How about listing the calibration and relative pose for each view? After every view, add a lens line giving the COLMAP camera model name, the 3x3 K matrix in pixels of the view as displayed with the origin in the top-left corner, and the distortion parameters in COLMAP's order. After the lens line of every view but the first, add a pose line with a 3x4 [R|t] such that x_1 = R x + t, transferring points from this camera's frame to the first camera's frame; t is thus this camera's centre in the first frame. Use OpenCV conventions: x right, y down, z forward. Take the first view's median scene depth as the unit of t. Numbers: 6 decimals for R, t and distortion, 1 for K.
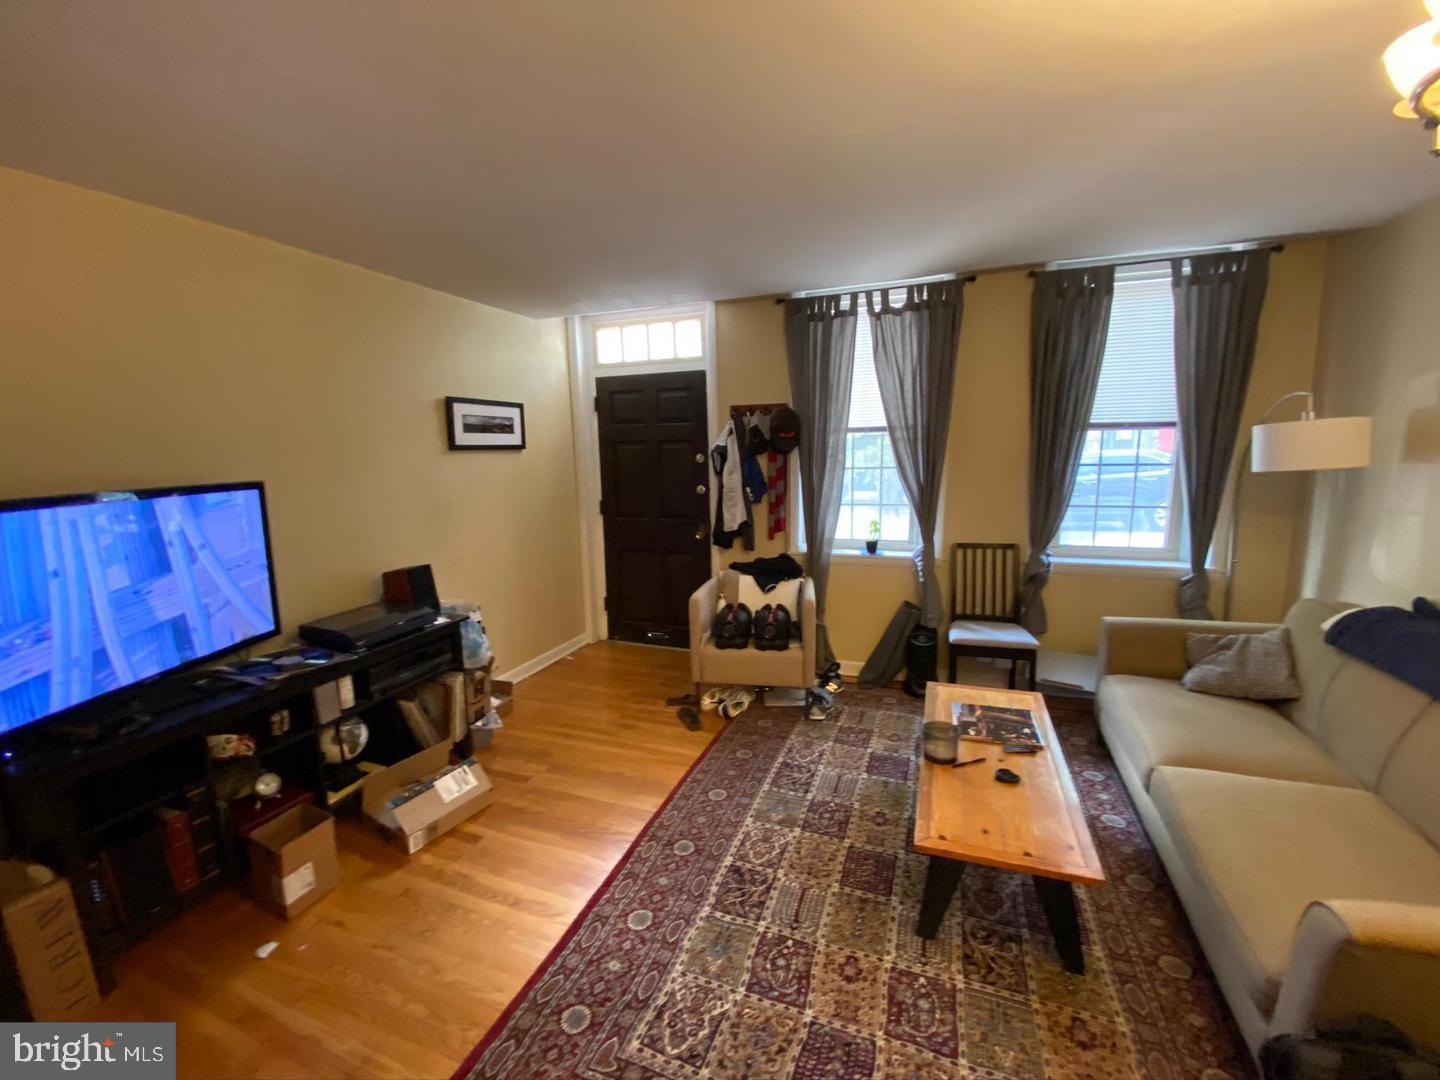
lens RADIAL K [[576.0, 0, 720.0], [0, 576.0, 540.0], [0, 0, 1]] dist [0.011788, -0.017563]
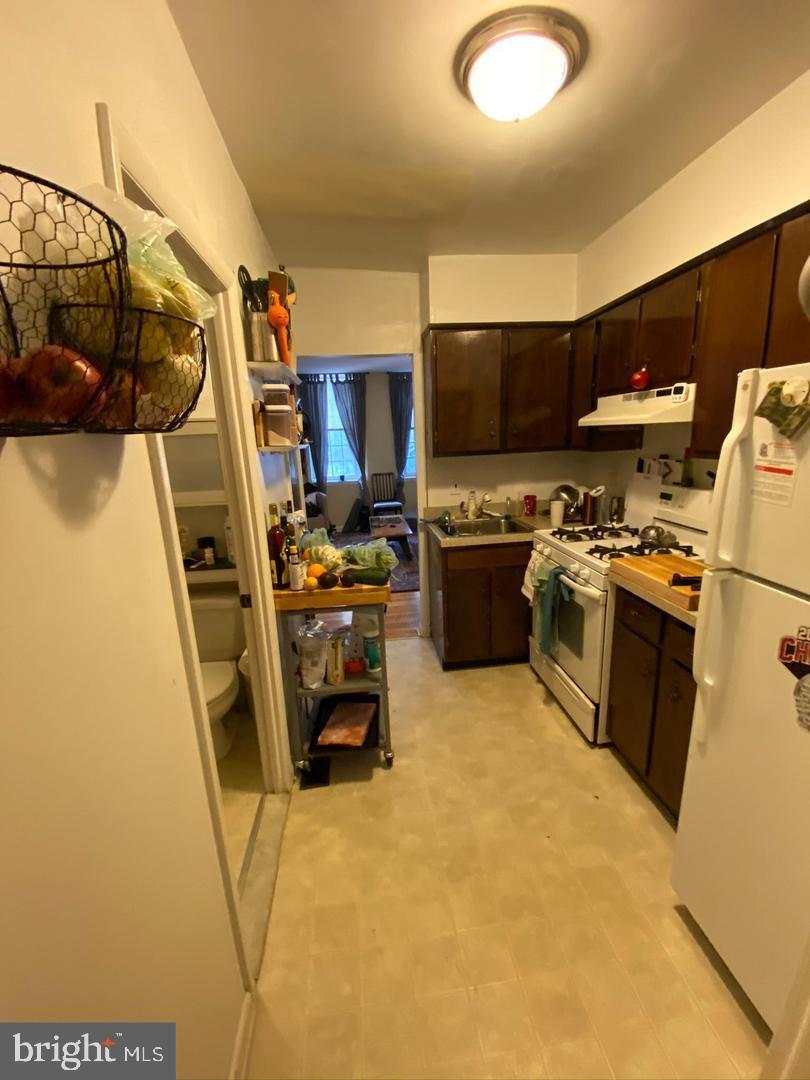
lens RADIAL K [[432.0, 0, 405.0], [0, 432.0, 540.0], [0, 0, 1]] dist [0.011788, -0.017563]
pose [[0.890062, -0.120793, 0.439544, -0.361560], [0.094754, 0.992216, 0.080802, 0.160564], [-0.445883, -0.030271, 0.894579, -0.833143]]
